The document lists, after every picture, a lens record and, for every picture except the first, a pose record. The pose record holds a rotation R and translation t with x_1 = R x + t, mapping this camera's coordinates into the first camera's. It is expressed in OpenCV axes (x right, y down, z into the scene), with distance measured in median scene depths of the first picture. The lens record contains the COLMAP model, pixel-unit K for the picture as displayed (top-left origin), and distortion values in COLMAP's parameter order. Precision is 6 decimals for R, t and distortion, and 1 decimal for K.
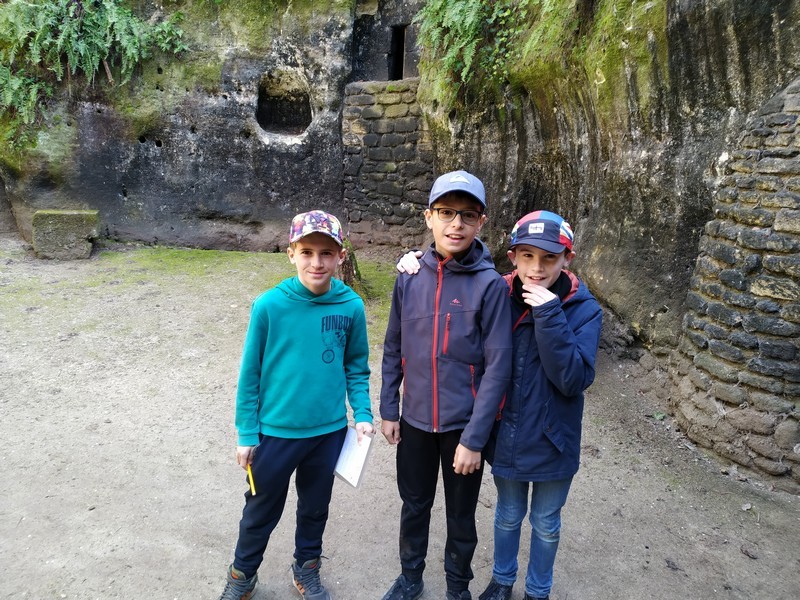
lens RADIAL K [[574.1, 0, 402.8], [0, 574.1, 294.7], [0, 0, 1]] dist [-0.006838, 0.001457]
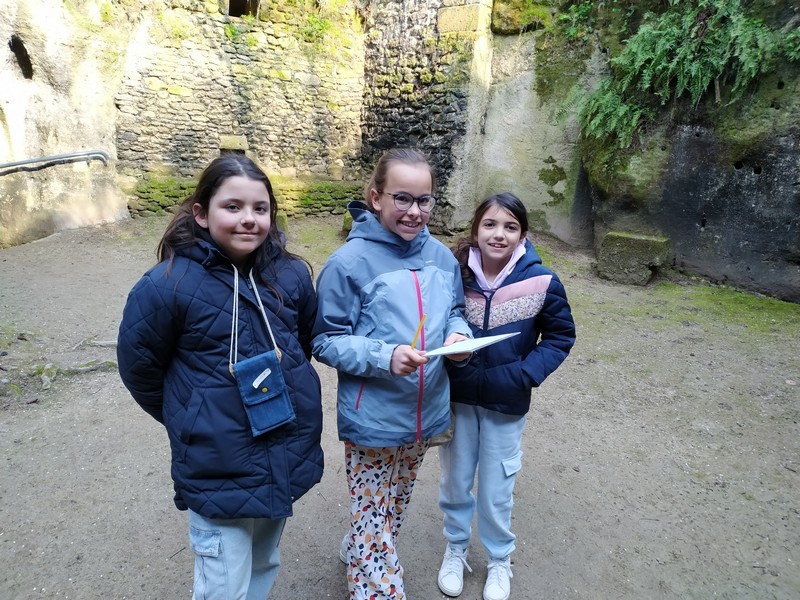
lens RADIAL K [[574.1, 0, 402.8], [0, 574.1, 294.7], [0, 0, 1]] dist [-0.006838, 0.001457]
pose [[0.560759, 0.191388, -0.805555, 0.004059], [-0.228184, 0.970964, 0.071844, -0.024850], [0.795915, 0.143528, 0.588149, 0.107619]]
